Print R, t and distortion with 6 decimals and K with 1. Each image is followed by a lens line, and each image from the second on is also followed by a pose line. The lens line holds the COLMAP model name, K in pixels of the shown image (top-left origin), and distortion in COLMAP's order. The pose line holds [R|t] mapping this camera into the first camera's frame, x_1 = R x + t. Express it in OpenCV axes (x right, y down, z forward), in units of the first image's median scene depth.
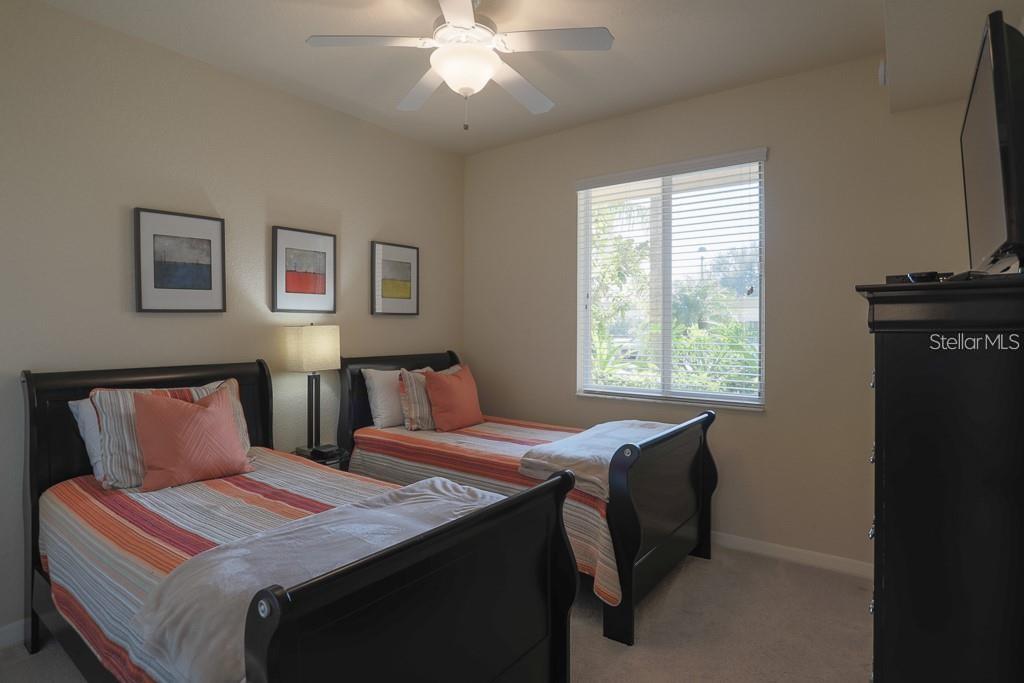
lens RADIAL K [[530.1, 0, 509.4], [0, 530.1, 327.3], [0, 0, 1]] dist [-0.004096, -0.000236]
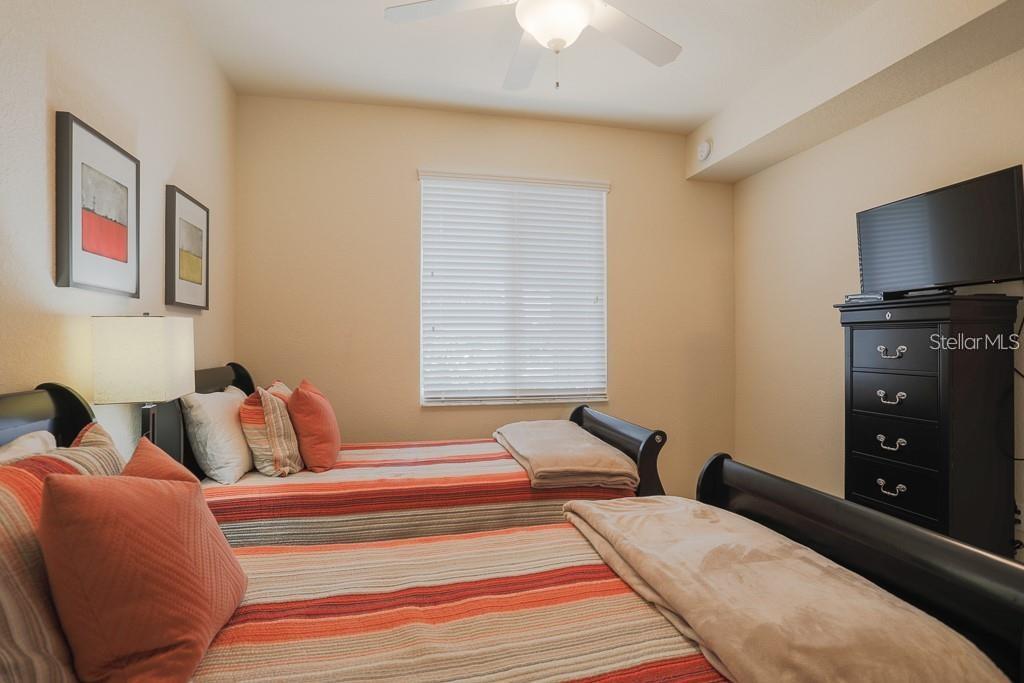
lens RADIAL K [[515.6, 0, 515.0], [0, 515.6, 350.2], [0, 0, 1]] dist [-0.046033, 0.000049]
pose [[0.623685, -0.014747, 0.781537, -0.539342], [0.002388, 0.999853, 0.016961, 0.023017], [-0.781672, -0.008712, 0.623628, 0.380453]]
